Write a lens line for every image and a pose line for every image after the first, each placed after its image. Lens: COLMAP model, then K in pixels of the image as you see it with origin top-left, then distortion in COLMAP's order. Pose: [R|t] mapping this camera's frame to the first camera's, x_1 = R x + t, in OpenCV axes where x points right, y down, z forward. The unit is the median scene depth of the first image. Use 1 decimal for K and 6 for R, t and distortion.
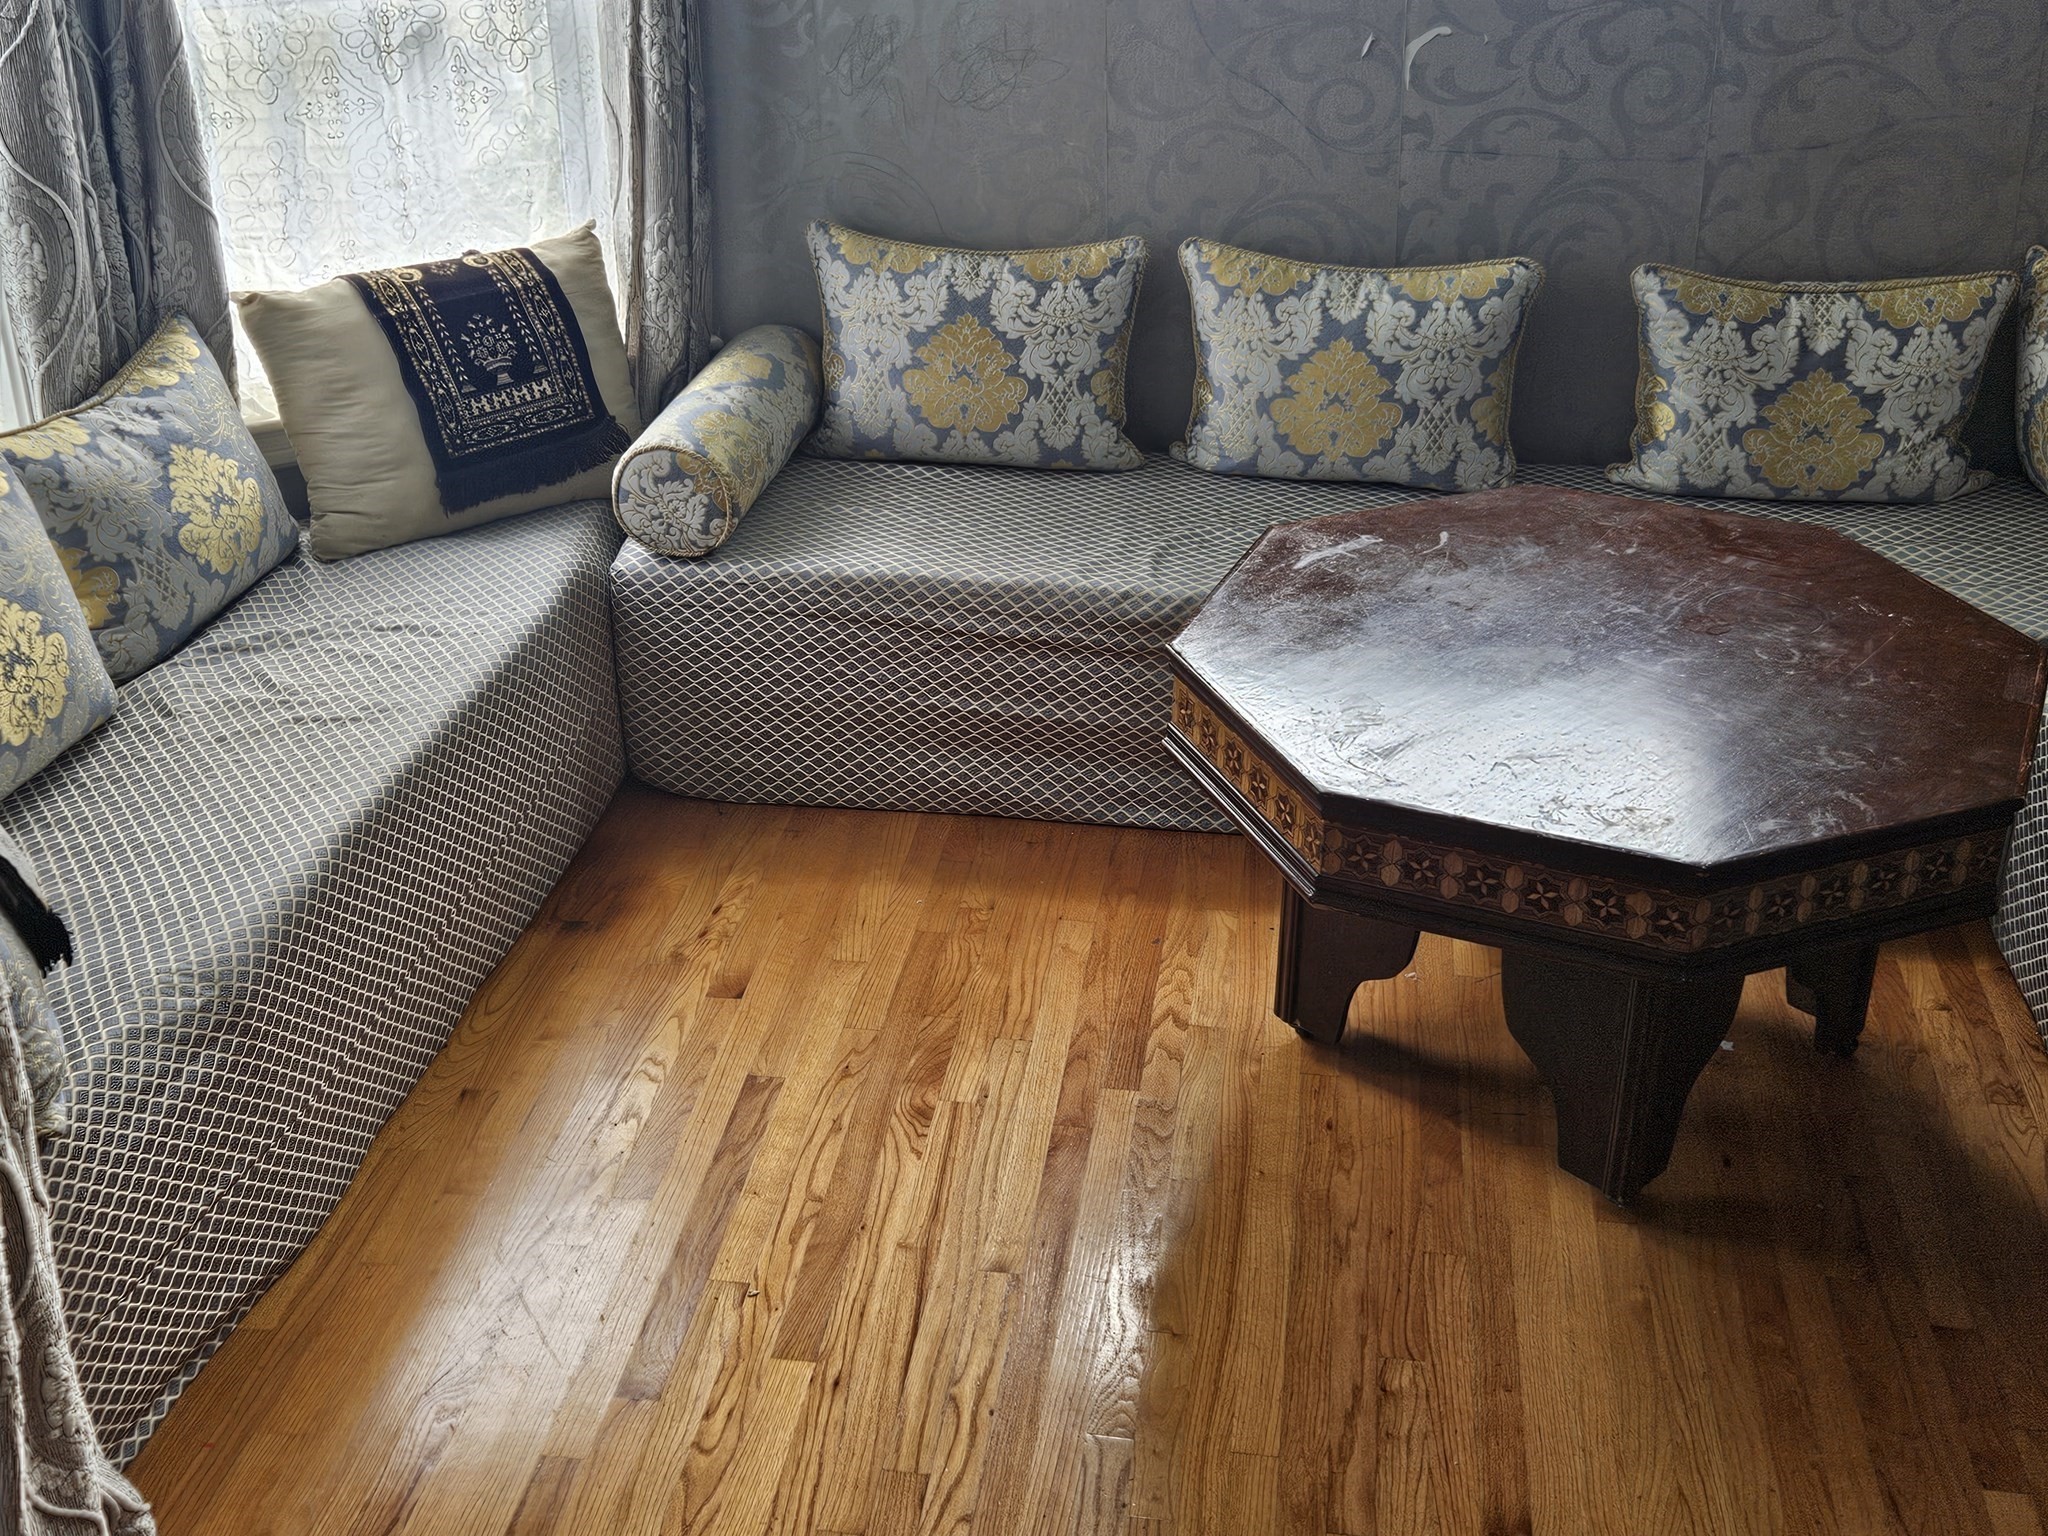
lens RADIAL K [[2463.6, 0, 1020.3], [0, 2463.6, 781.5], [0, 0, 1]] dist [0.107062, -0.169685]
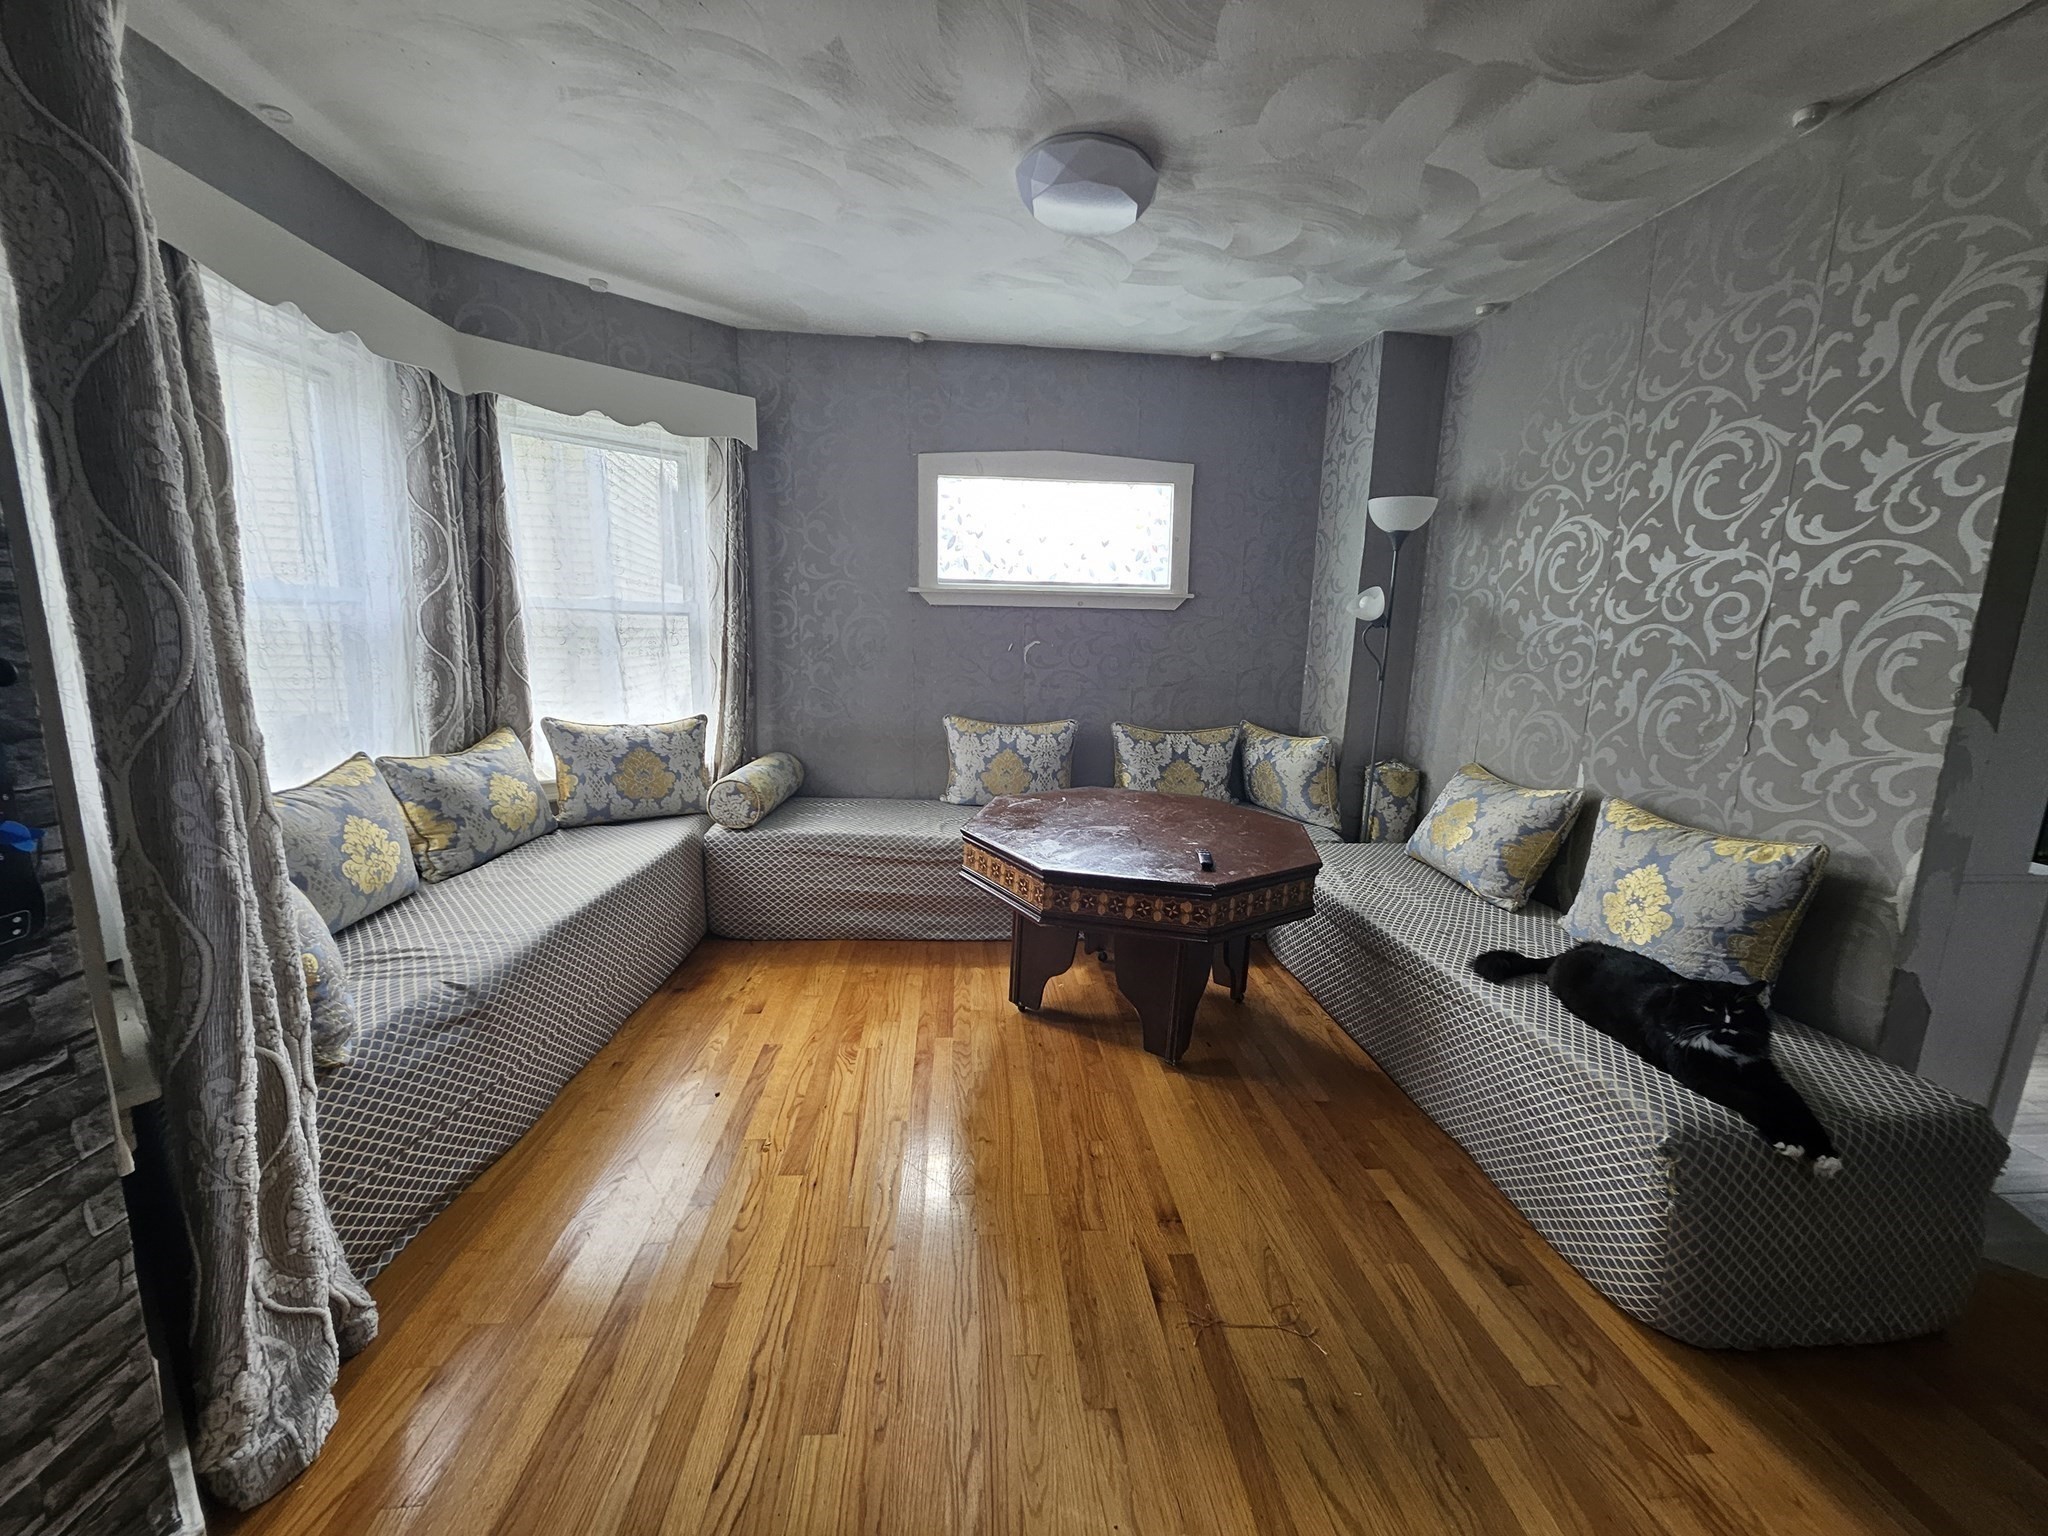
lens RADIAL K [[802.7, 0, 1036.1], [0, 802.7, 784.6], [0, 0, 1]] dist [0.009791, -0.002987]
pose [[0.973979, -0.004388, 0.226597, -0.036080], [0.066750, 0.961020, -0.268301, 0.095245], [-0.216587, 0.276445, 0.936306, 0.231369]]
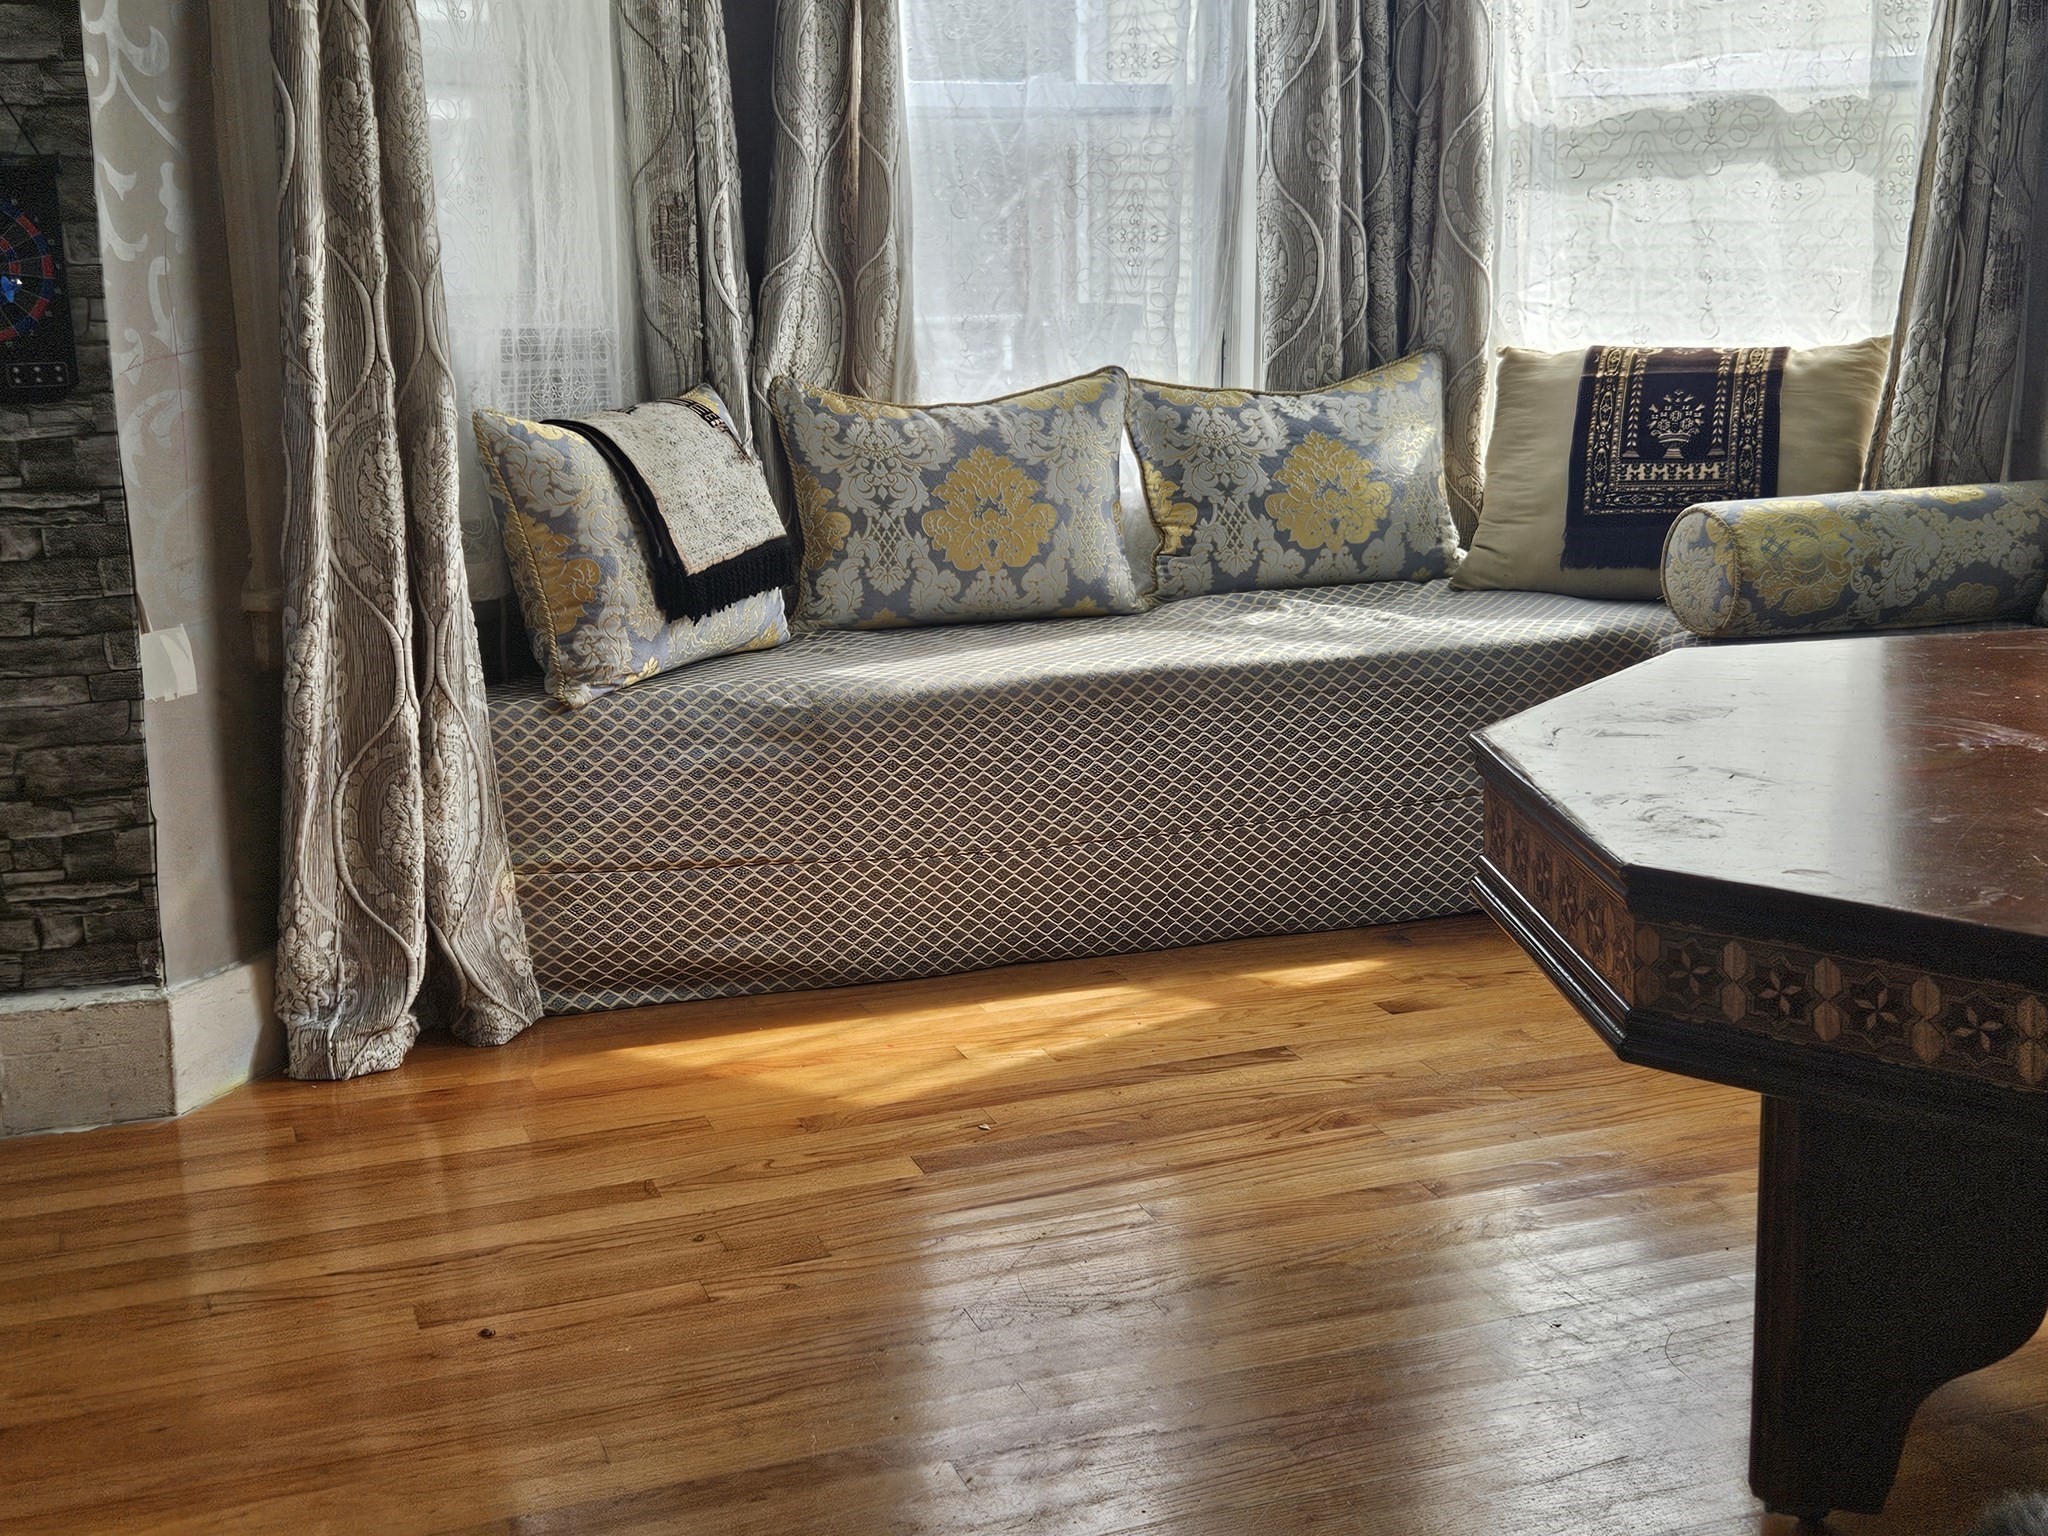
lens RADIAL K [[2482.1, 0, 999.1], [0, 2482.1, 769.9], [0, 0, 1]] dist [0.084790, -0.090016]
pose [[0.478643, 0.203361, -0.854134, 0.567092], [-0.389454, 0.921045, 0.001049, 0.057822], [0.786910, 0.332144, 0.520051, 0.348634]]
